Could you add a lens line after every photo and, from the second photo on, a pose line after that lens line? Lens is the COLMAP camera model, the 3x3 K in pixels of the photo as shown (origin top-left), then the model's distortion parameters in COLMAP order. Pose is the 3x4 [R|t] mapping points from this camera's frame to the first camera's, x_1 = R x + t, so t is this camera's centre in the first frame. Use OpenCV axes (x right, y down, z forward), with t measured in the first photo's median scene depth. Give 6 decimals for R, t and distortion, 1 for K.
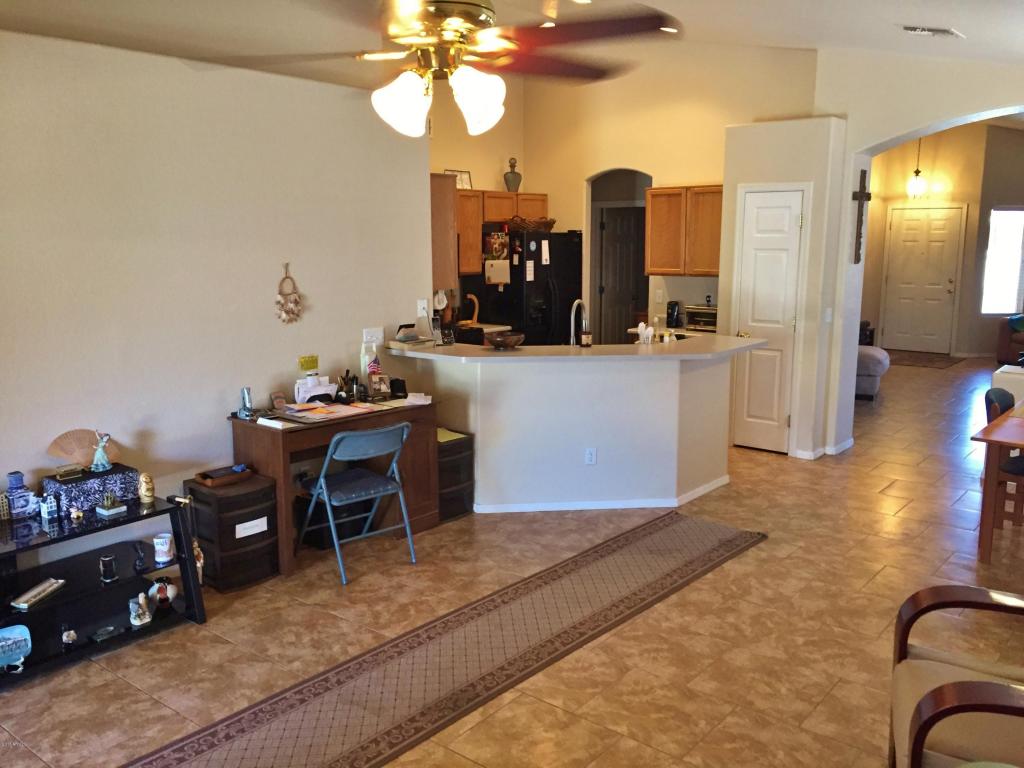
lens RADIAL K [[874.5, 0, 511.6], [0, 874.5, 380.2], [0, 0, 1]] dist [0.068215, -0.080981]
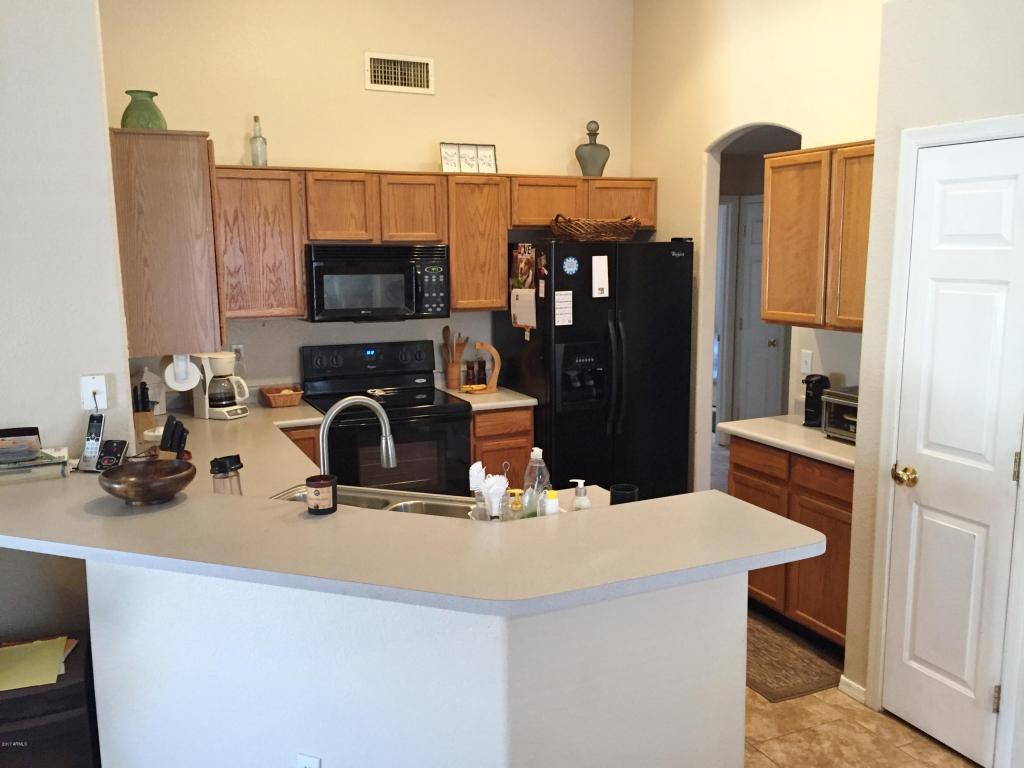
lens RADIAL K [[874.5, 0, 510.0], [0, 874.5, 381.5], [0, 0, 1]] dist [0.068215, -0.080981]
pose [[0.892598, 0.063391, -0.446375, 0.253089], [-0.066546, 0.997746, 0.008624, -0.078919], [0.445915, 0.022007, 0.894805, 0.462511]]
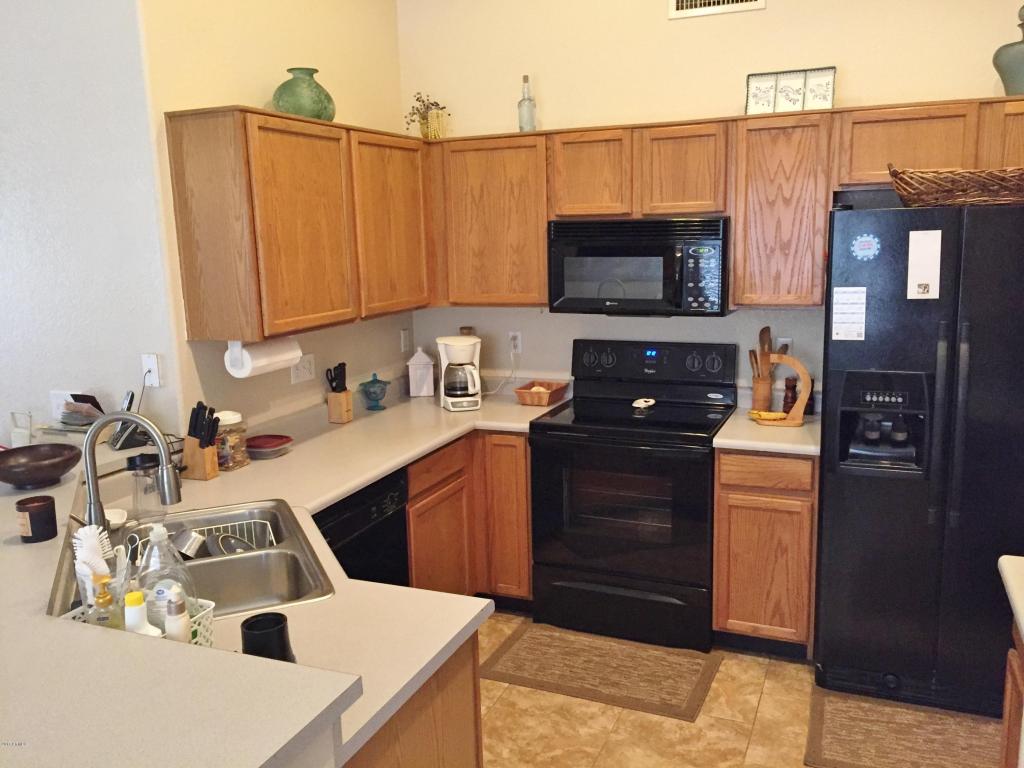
lens RADIAL K [[874.5, 0, 500.8], [0, 874.5, 386.1], [0, 0, 1]] dist [0.068215, -0.080981]
pose [[0.261251, 0.166092, -0.950874, 0.344903], [-0.132805, 0.981902, 0.135024, -0.125831], [0.956092, 0.091005, 0.278580, 0.756521]]
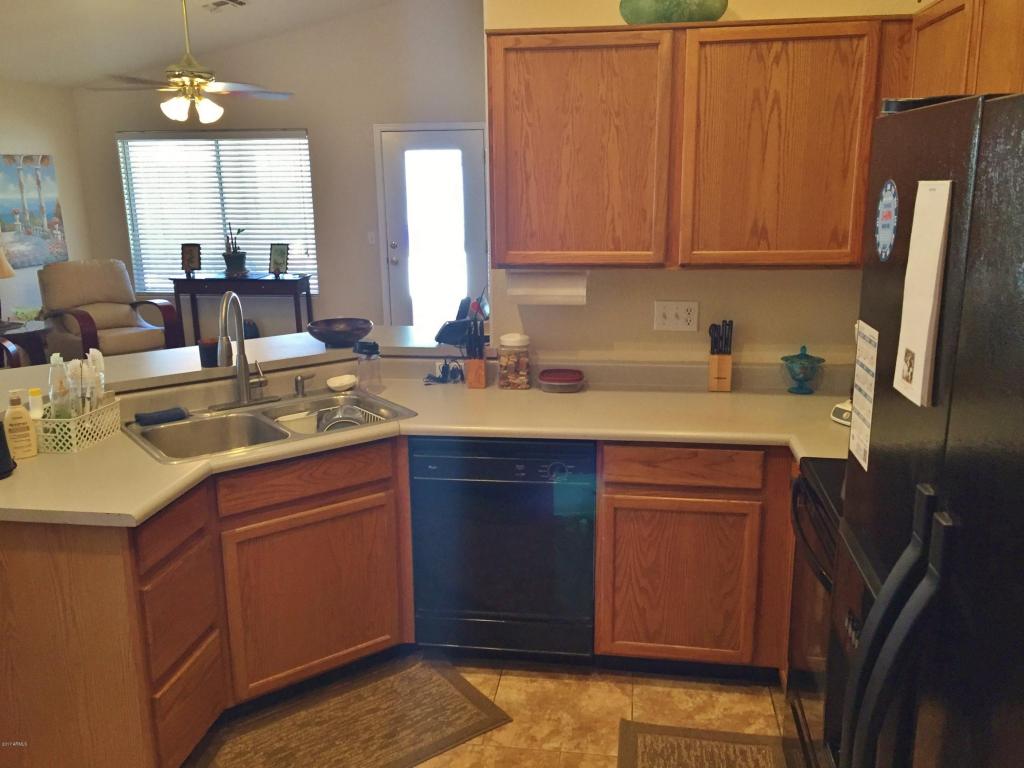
lens RADIAL K [[874.5, 0, 513.2], [0, 874.5, 385.9], [0, 0, 1]] dist [0.068215, -0.080981]
pose [[-0.865538, 0.128917, -0.483968, 0.126055], [-0.070371, 0.925416, 0.372362, -0.179294], [0.495875, 0.356350, -0.791910, 1.109128]]
